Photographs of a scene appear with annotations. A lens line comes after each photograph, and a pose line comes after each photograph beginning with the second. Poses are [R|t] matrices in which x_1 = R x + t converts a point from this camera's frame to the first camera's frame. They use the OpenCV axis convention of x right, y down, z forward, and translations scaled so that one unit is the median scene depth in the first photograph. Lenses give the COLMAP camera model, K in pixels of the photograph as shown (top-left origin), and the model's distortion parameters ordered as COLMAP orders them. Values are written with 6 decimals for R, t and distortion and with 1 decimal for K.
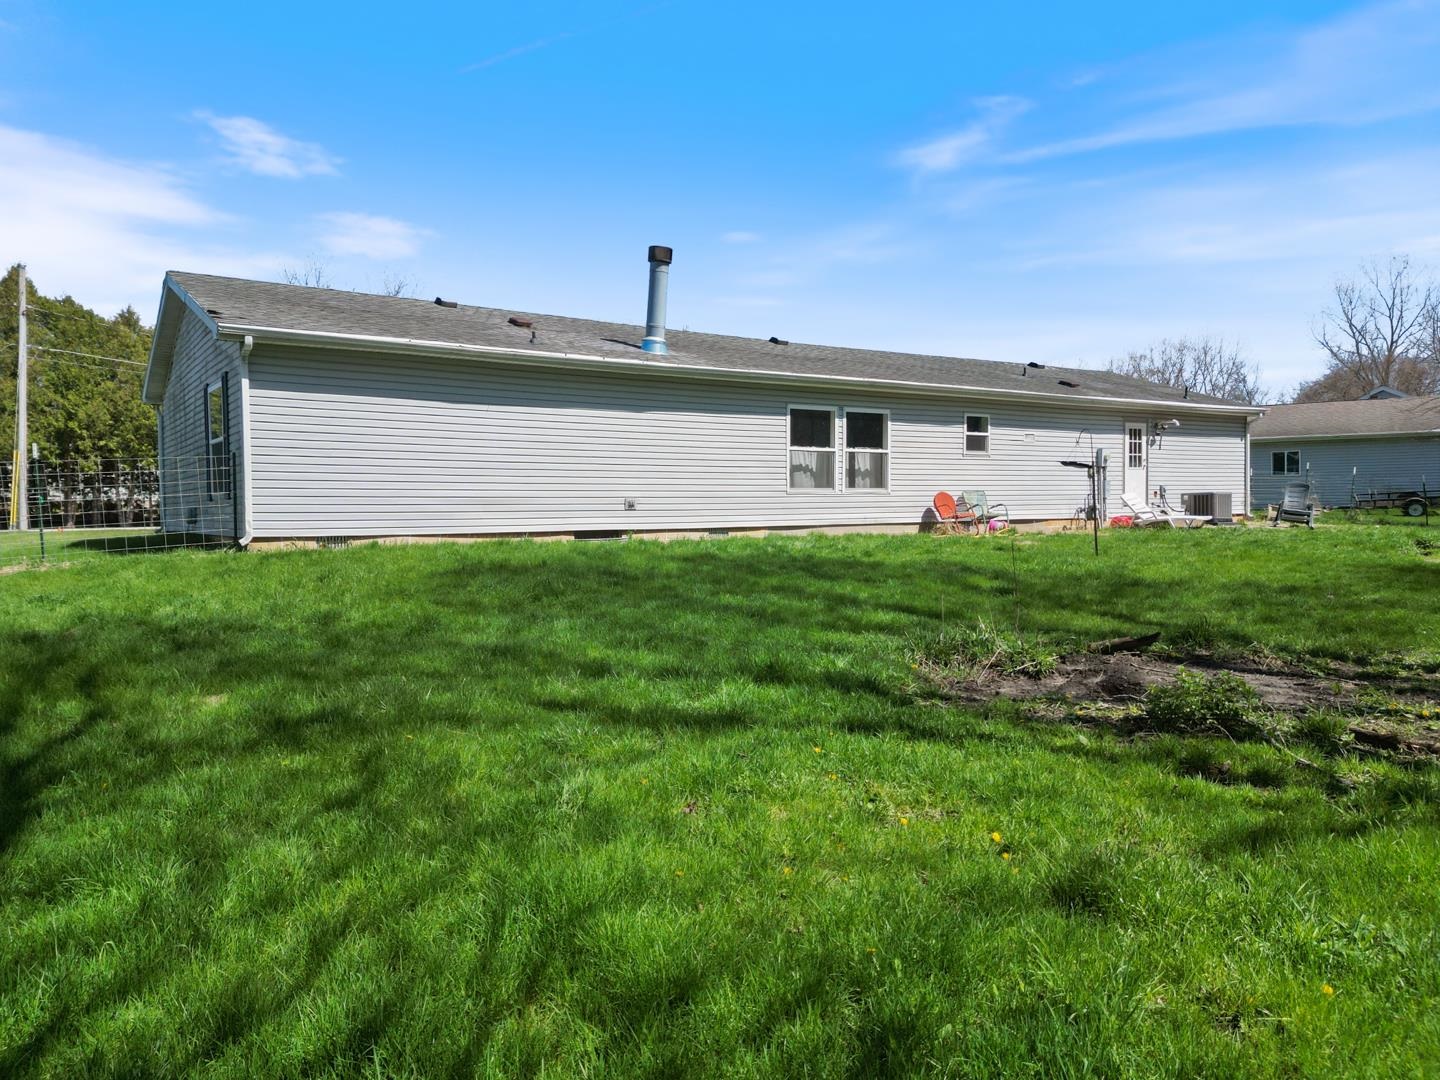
lens RADIAL K [[988.6, 0, 720.0], [0, 988.6, 540.0], [0, 0, 1]] dist [0.135905, -0.169357]
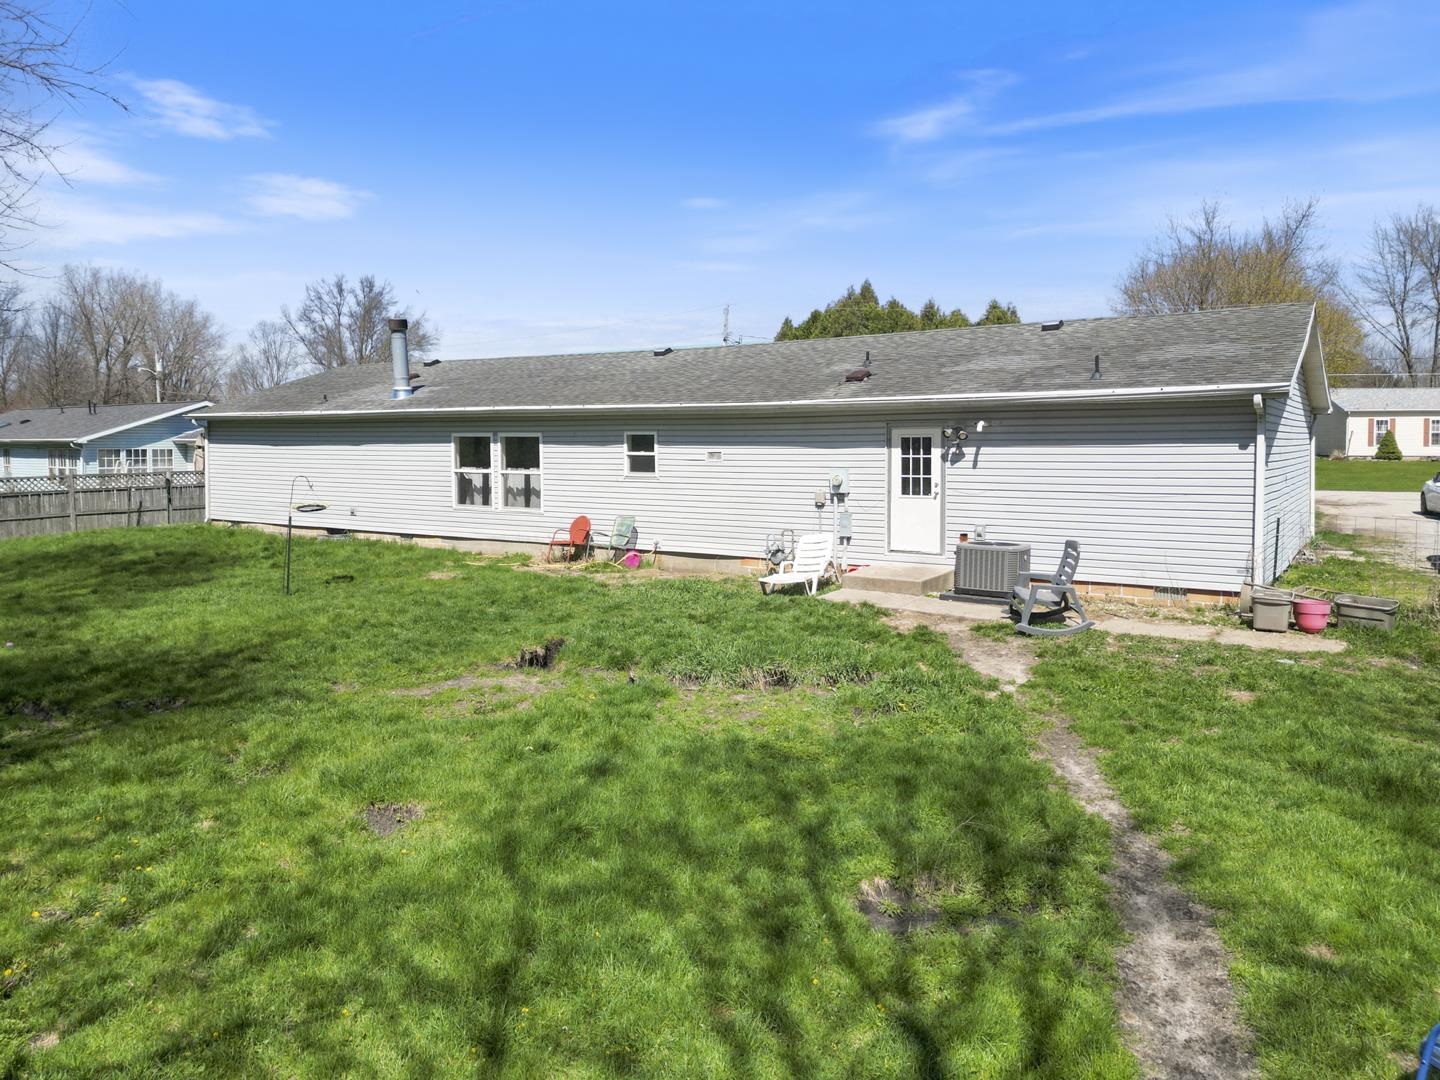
lens RADIAL K [[988.6, 0, 720.0], [0, 988.6, 540.0], [0, 0, 1]] dist [0.135905, -0.169357]
pose [[0.399657, 0.032180, -0.916100, 1.195794], [-0.099927, 0.994957, -0.008644, -0.029974], [0.911202, 0.094998, 0.400857, 0.770085]]
